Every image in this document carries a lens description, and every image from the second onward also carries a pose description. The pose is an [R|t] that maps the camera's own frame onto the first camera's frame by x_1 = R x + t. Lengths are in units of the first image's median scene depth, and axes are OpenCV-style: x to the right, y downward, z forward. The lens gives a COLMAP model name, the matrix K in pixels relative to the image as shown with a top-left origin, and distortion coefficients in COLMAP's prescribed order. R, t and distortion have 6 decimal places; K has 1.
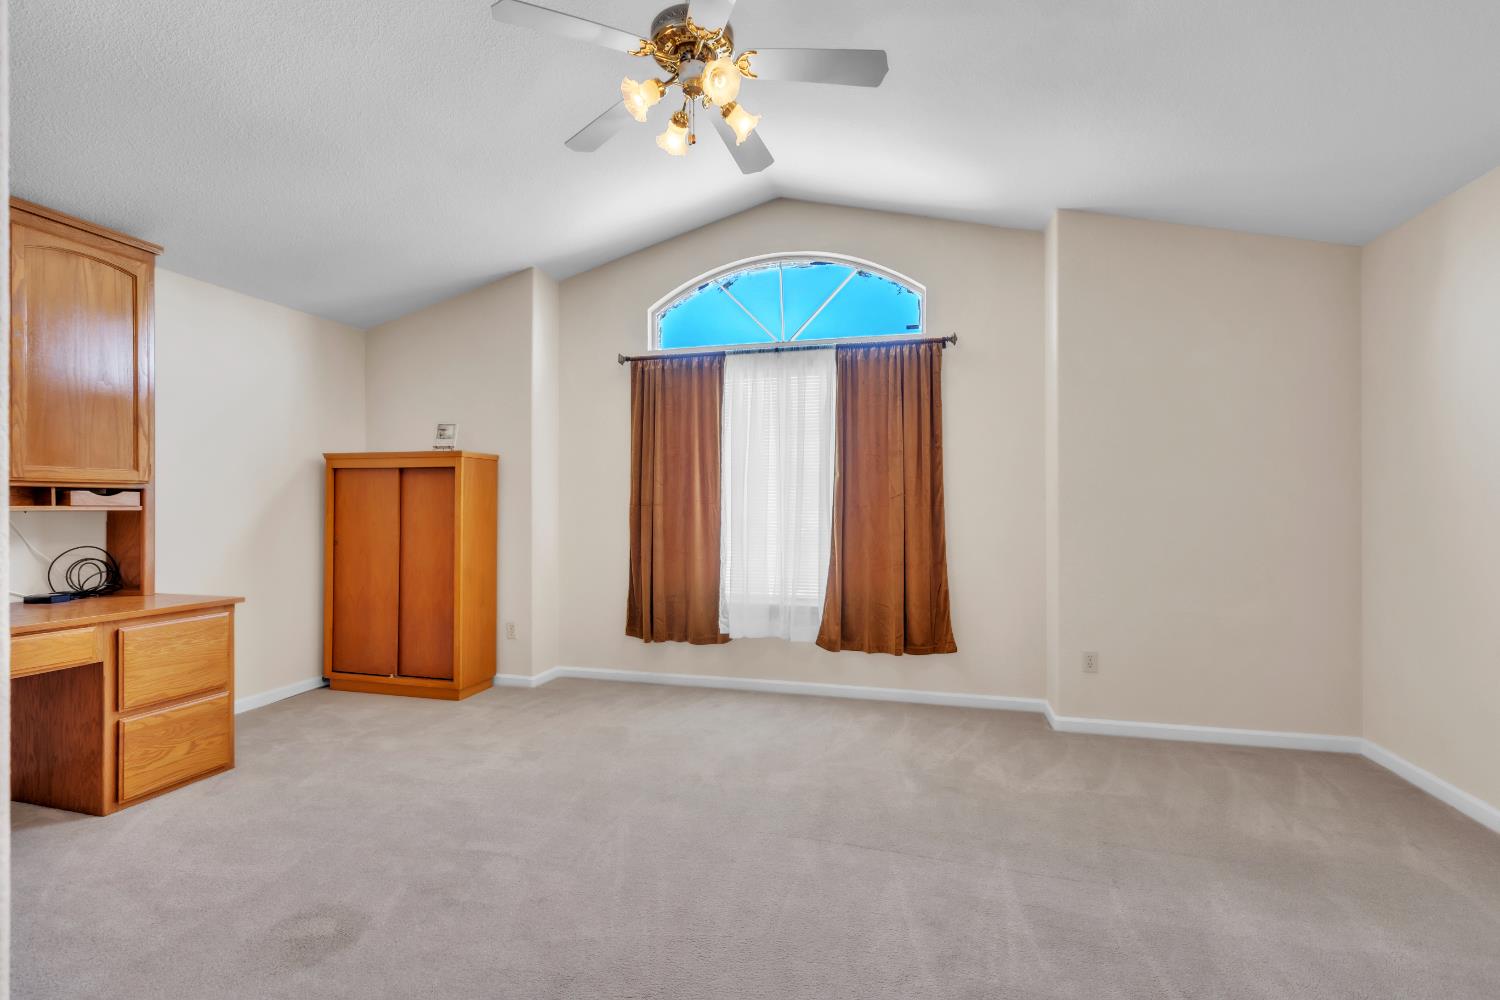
lens RADIAL K [[672.9, 0, 755.4], [0, 672.9, 502.5], [0, 0, 1]] dist [-0.000278, -0.001092]
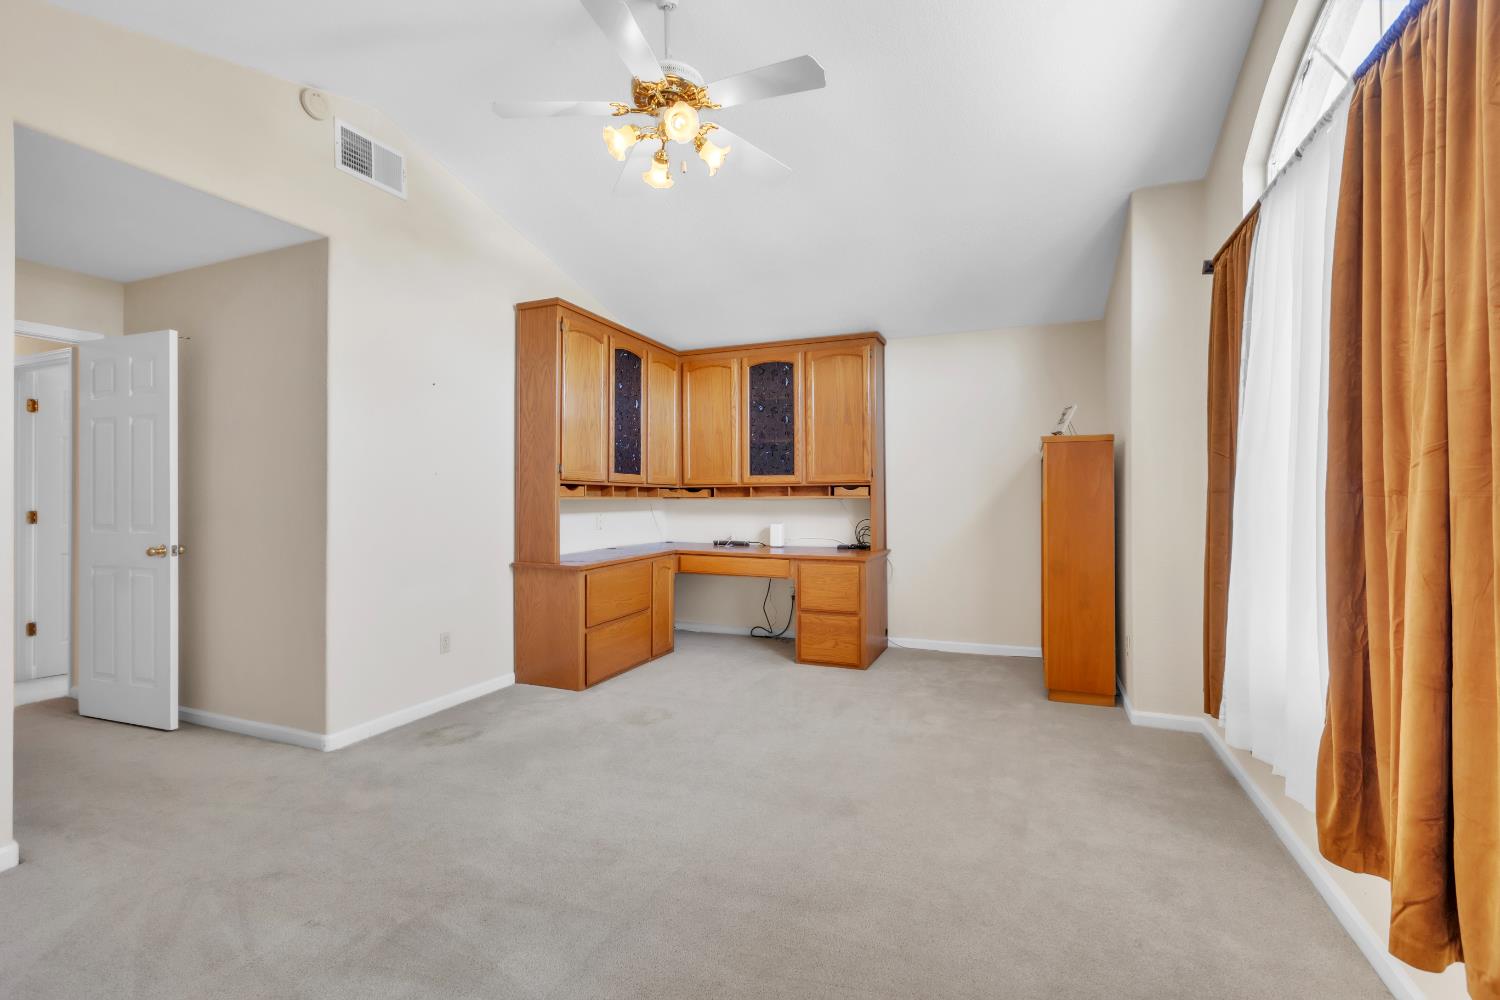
lens RADIAL K [[672.9, 0, 746.8], [0, 672.9, 492.9], [0, 0, 1]] dist [-0.000278, -0.001092]
pose [[-0.130770, -0.000221, -0.991413, 0.811674], [0.004626, 0.999989, -0.000833, -0.002191], [0.991402, -0.004695, -0.130768, 1.014841]]
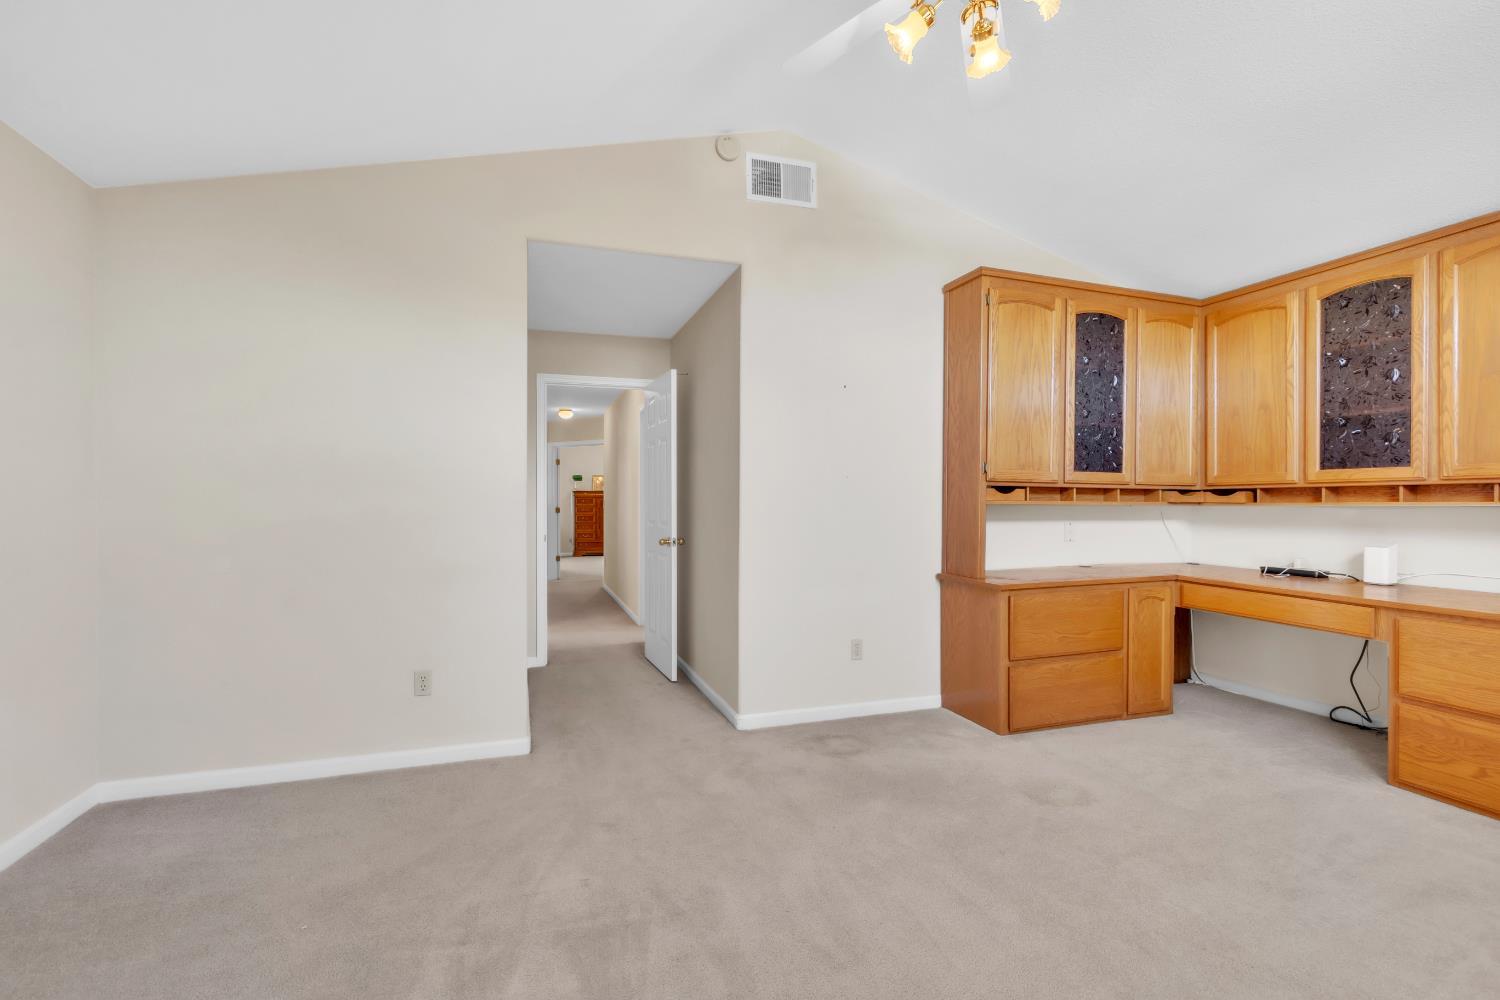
lens RADIAL K [[672.9, 0, 745.1], [0, 672.9, 505.0], [0, 0, 1]] dist [-0.000278, -0.001092]
pose [[-0.833360, 0.007558, -0.552678, 0.468184], [0.002952, 0.999953, 0.009223, -0.002697], [0.552722, 0.006055, -0.833344, 1.215562]]
